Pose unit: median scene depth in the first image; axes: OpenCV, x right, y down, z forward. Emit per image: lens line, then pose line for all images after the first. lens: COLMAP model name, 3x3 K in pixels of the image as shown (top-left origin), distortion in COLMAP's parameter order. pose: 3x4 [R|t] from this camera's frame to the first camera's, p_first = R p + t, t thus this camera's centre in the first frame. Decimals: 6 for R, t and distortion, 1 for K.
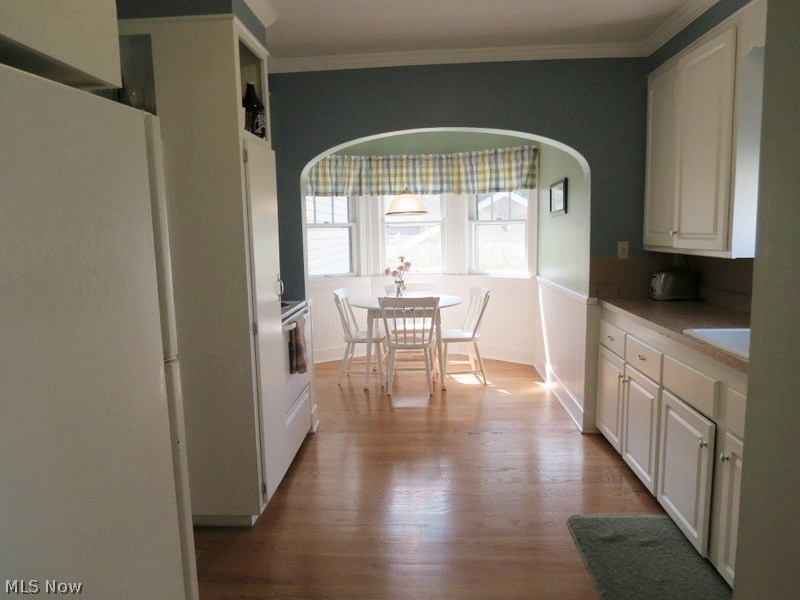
lens RADIAL K [[571.4, 0, 396.5], [0, 571.4, 302.0], [0, 0, 1]] dist [-0.015872, 0.010531]
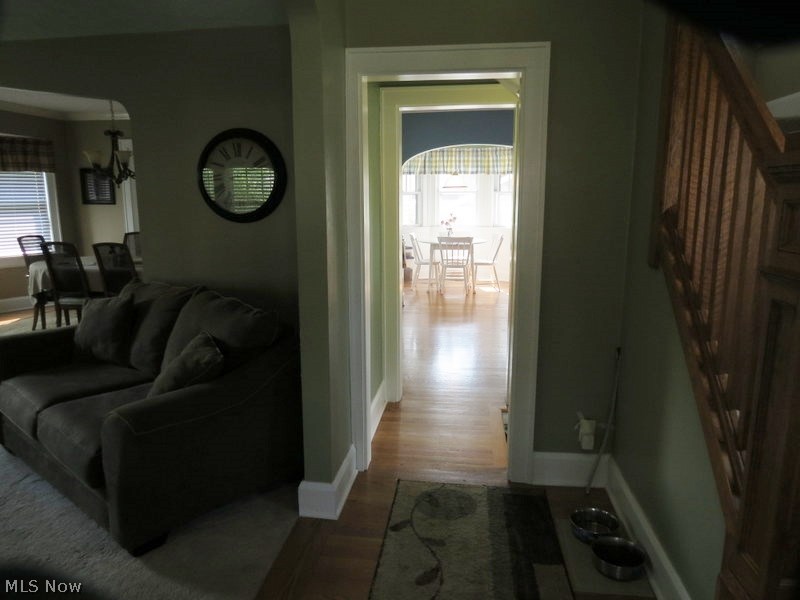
lens RADIAL K [[571.4, 0, 399.3], [0, 571.4, 299.1], [0, 0, 1]] dist [-0.015872, 0.010531]
pose [[0.998206, 0.026543, -0.053668, -0.041731], [-0.023464, 0.998086, 0.057221, 0.069956], [0.055084, -0.055860, 0.996918, -0.609354]]
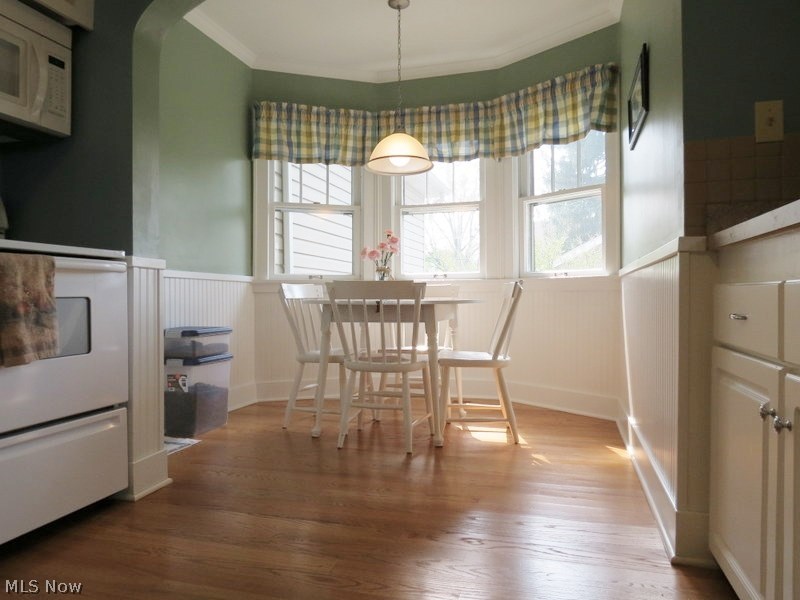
lens RADIAL K [[571.4, 0, 405.2], [0, 571.4, 301.7], [0, 0, 1]] dist [-0.015872, 0.010531]
pose [[0.978611, 0.016812, -0.205033, 0.144859], [-0.041027, 0.992584, -0.114431, 0.064721], [0.201589, 0.120395, 0.972043, 0.359813]]
